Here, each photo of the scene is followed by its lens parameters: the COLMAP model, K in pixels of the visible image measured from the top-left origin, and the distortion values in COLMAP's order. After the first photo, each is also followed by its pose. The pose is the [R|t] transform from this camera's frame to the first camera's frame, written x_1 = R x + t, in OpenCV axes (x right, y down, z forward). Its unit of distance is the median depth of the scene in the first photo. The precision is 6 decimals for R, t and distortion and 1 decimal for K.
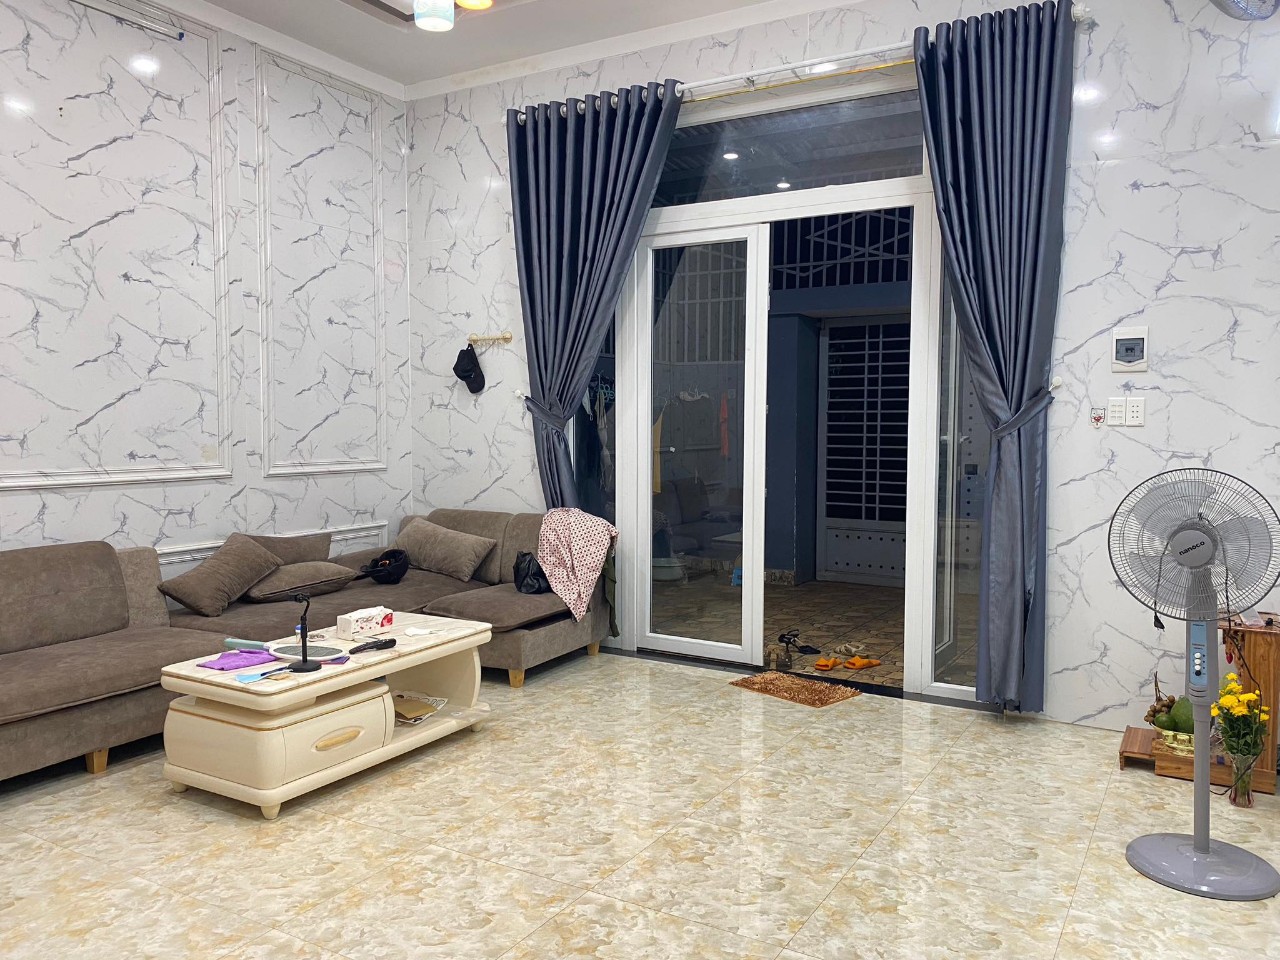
lens RADIAL K [[966.5, 0, 635.3], [0, 966.5, 482.5], [0, 0, 1]] dist [0.031320, -0.050241]
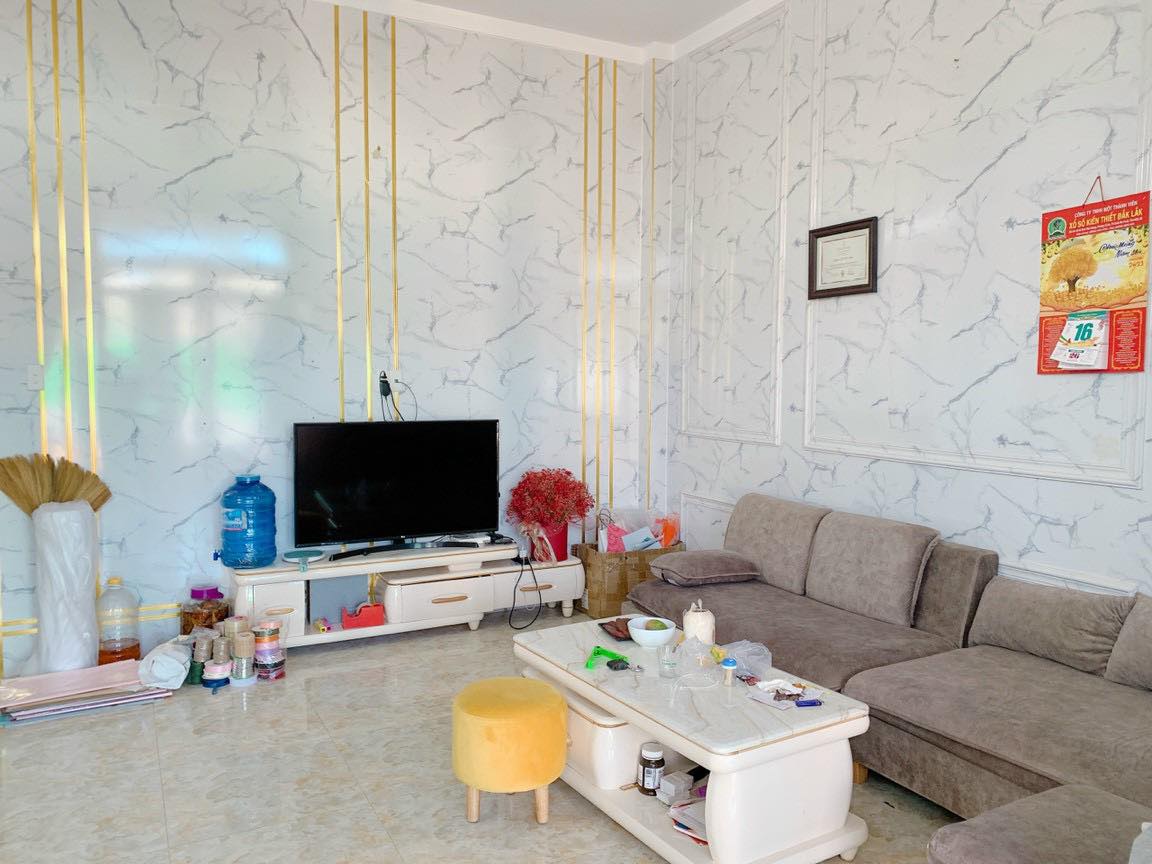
lens RADIAL K [[869.9, 0, 579.2], [0, 869.9, 431.4], [0, 0, 1]] dist [0.031320, -0.050241]
pose [[-0.539520, 0.046735, -0.840675, 0.289706], [-0.061414, 0.993614, 0.094651, -0.081018], [0.839730, 0.102695, -0.533204, 1.063689]]
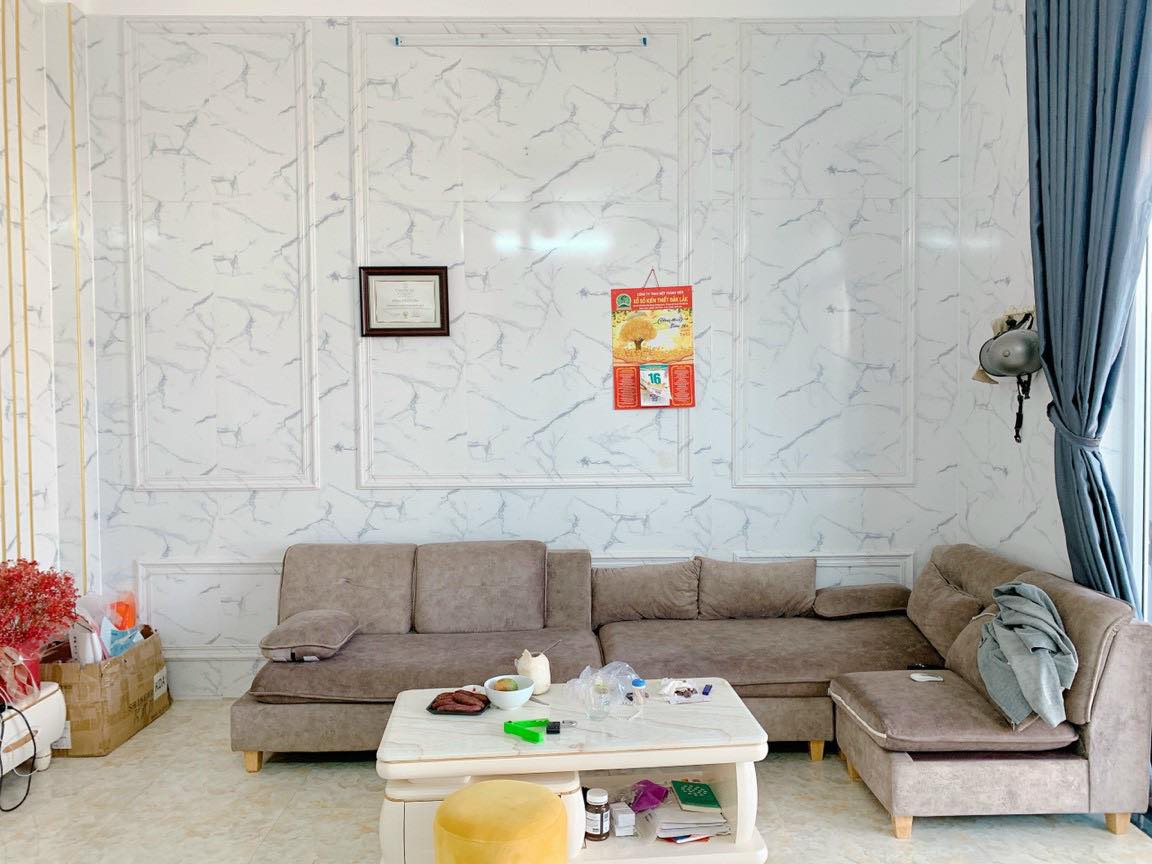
lens RADIAL K [[869.9, 0, 580.3], [0, 869.9, 428.7], [0, 0, 1]] dist [0.031320, -0.050241]
pose [[0.519179, 0.030146, -0.854134, 0.273189], [-0.042551, 0.999050, 0.009396, -0.069763], [0.853606, 0.031466, 0.519968, 0.491667]]
